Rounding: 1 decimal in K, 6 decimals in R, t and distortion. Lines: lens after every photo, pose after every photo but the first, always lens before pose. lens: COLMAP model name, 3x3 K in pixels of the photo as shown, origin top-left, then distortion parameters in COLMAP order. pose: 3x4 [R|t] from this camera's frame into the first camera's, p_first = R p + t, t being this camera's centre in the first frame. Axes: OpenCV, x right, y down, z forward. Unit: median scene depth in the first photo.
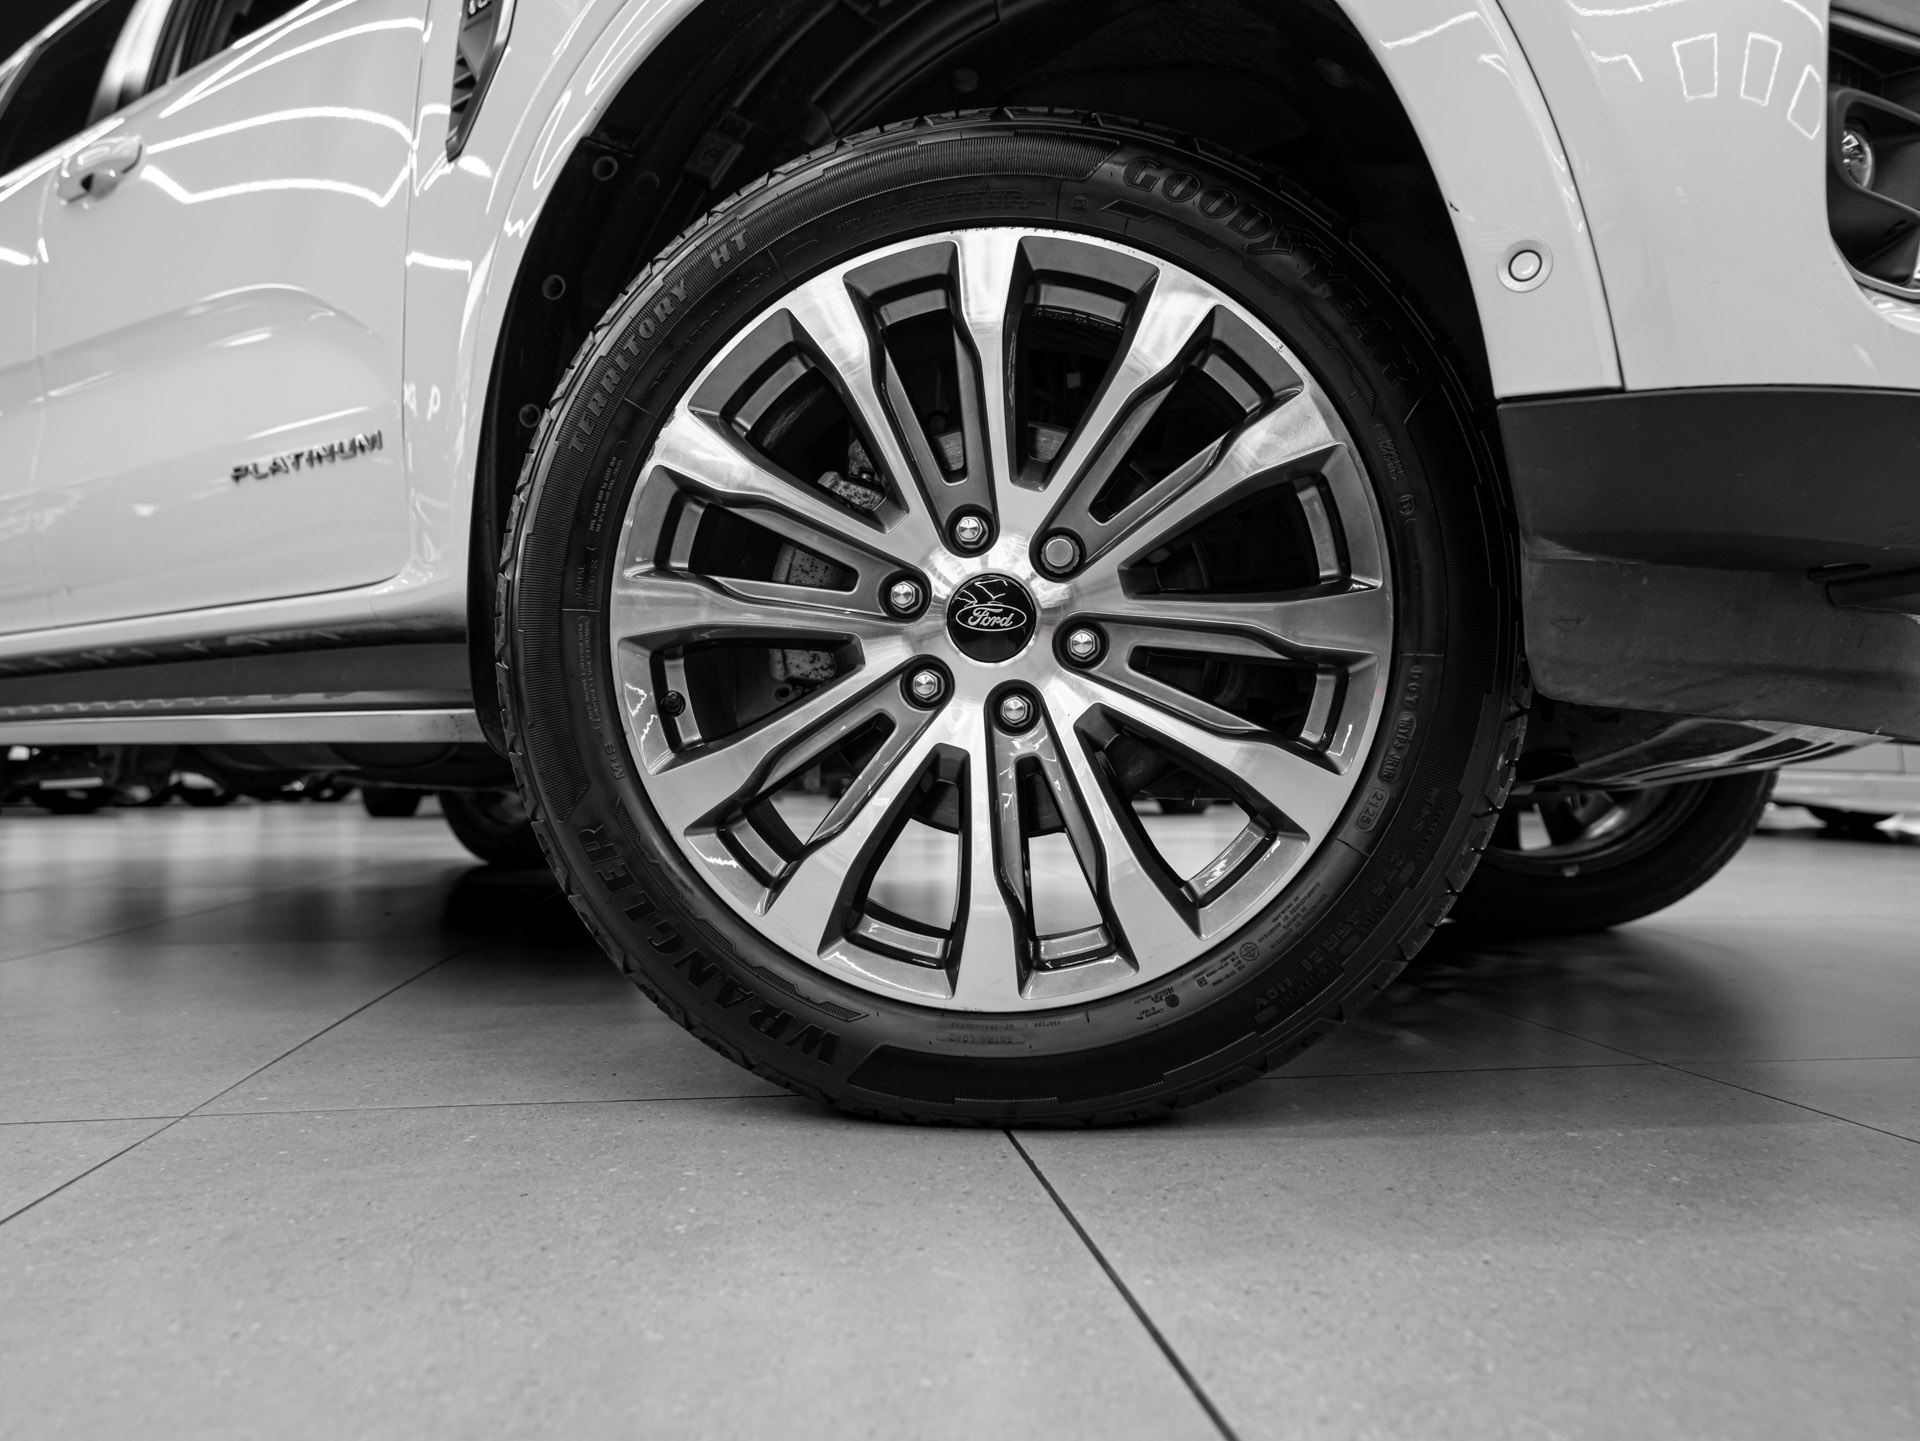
lens RADIAL K [[1452.2, 0, 961.0], [0, 1452.2, 715.1], [0, 0, 1]] dist [-0.029501, 0.069661]
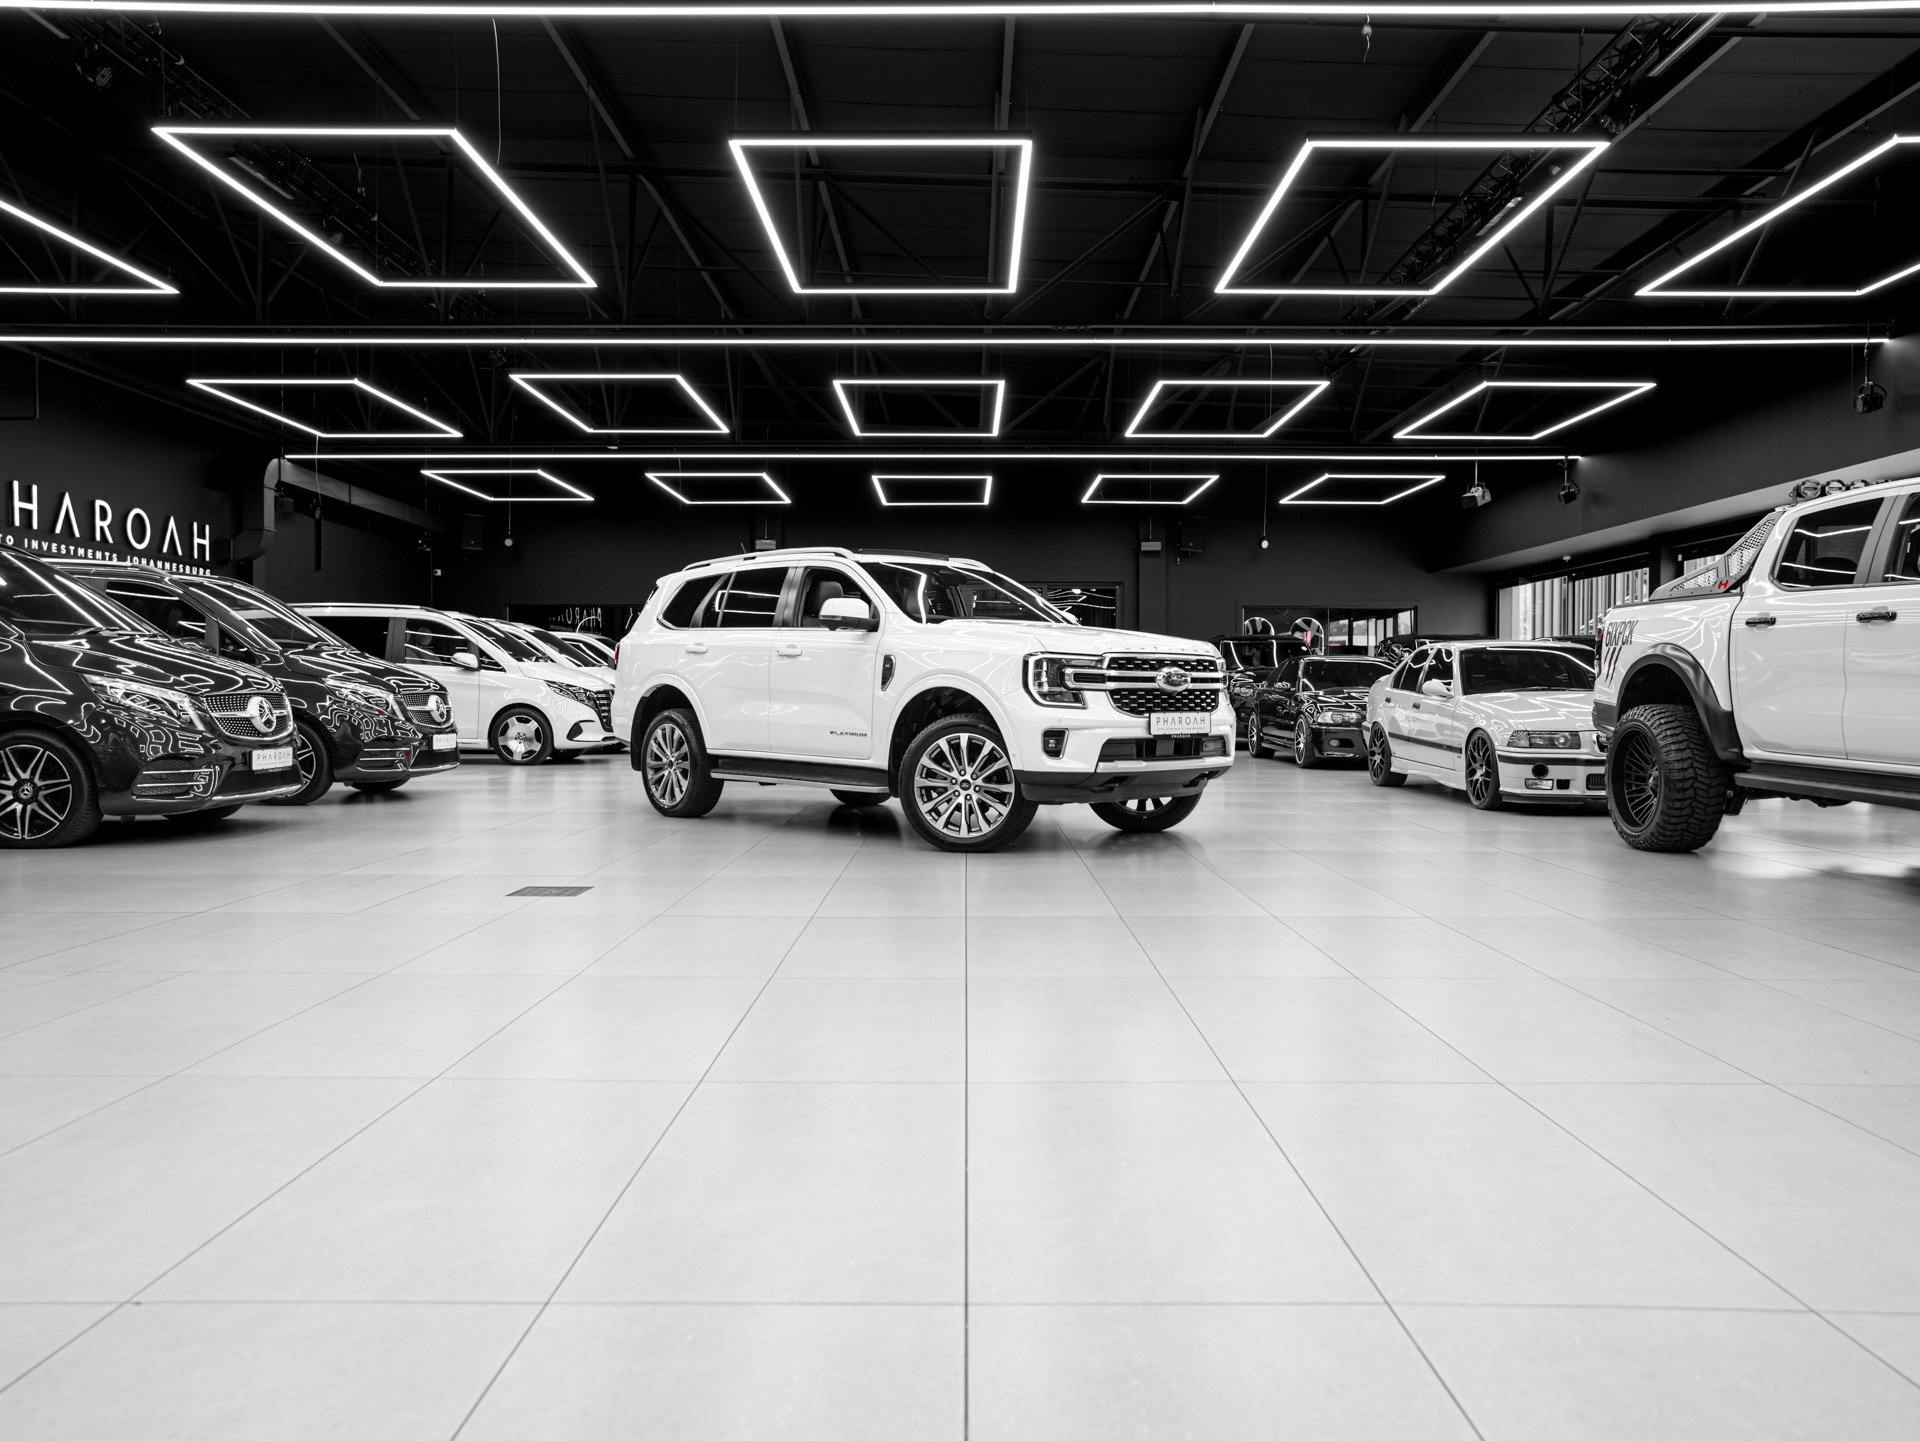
lens RADIAL K [[1452.2, 0, 961.0], [0, 1452.2, 715.1], [0, 0, 1]] dist [-0.029501, 0.069661]
pose [[0.989146, 0.005270, -0.146842, 1.091279], [0.003746, 0.998127, 0.061058, -0.879864], [0.146889, -0.060945, 0.987274, -6.328961]]
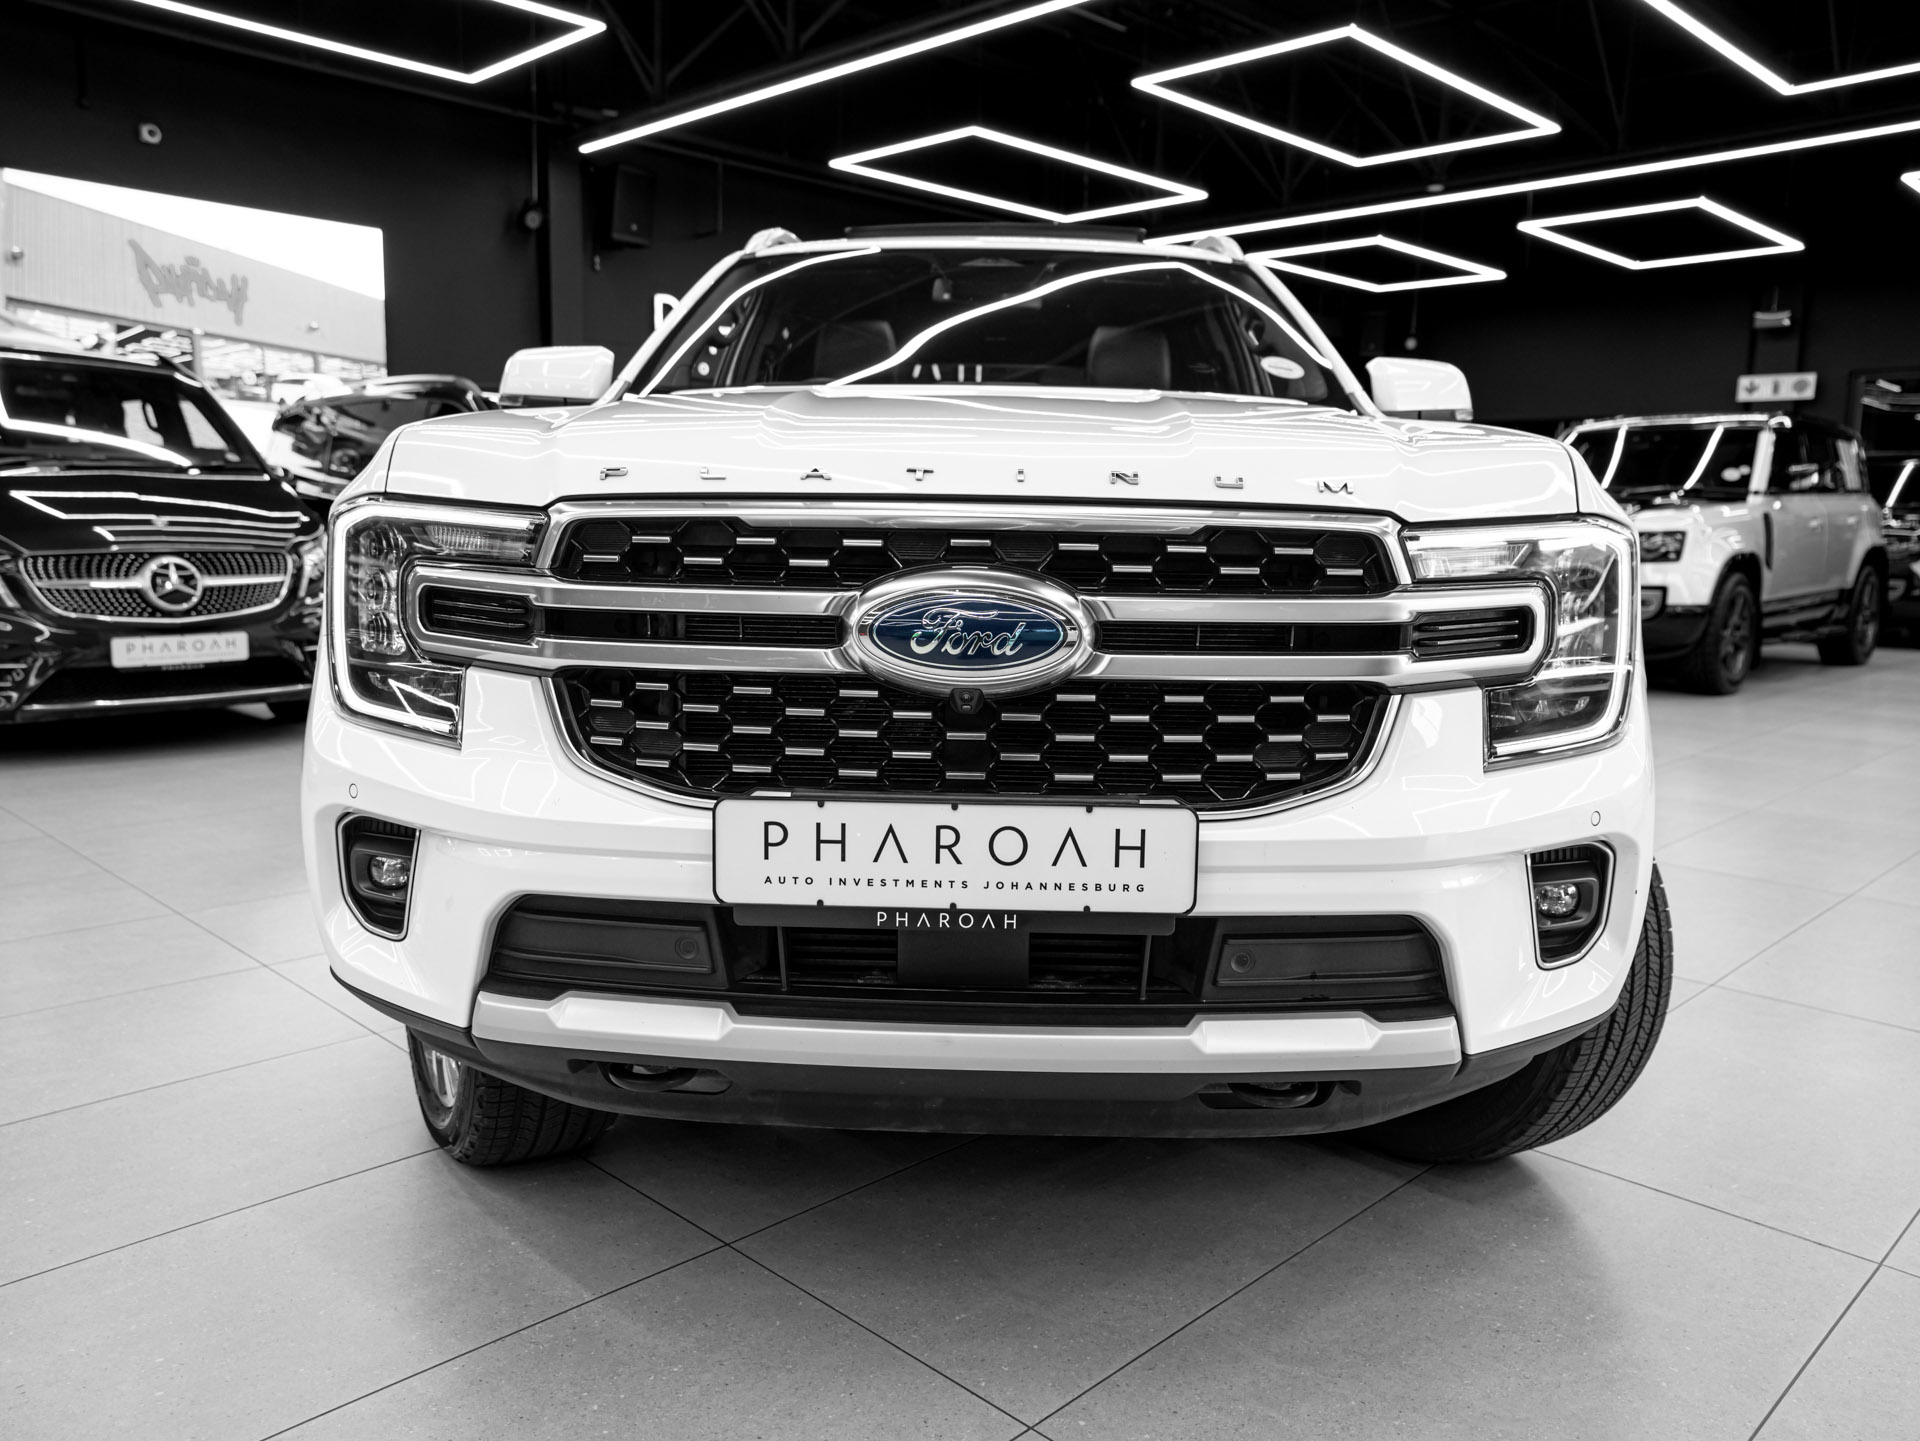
lens RADIAL K [[1452.2, 0, 961.0], [0, 1452.2, 715.1], [0, 0, 1]] dist [-0.029501, 0.069661]
pose [[0.601213, 0.120997, -0.789875, 2.267868], [0.020005, 0.985881, 0.166249, -0.765967], [0.798838, -0.115752, 0.590304, 0.346317]]
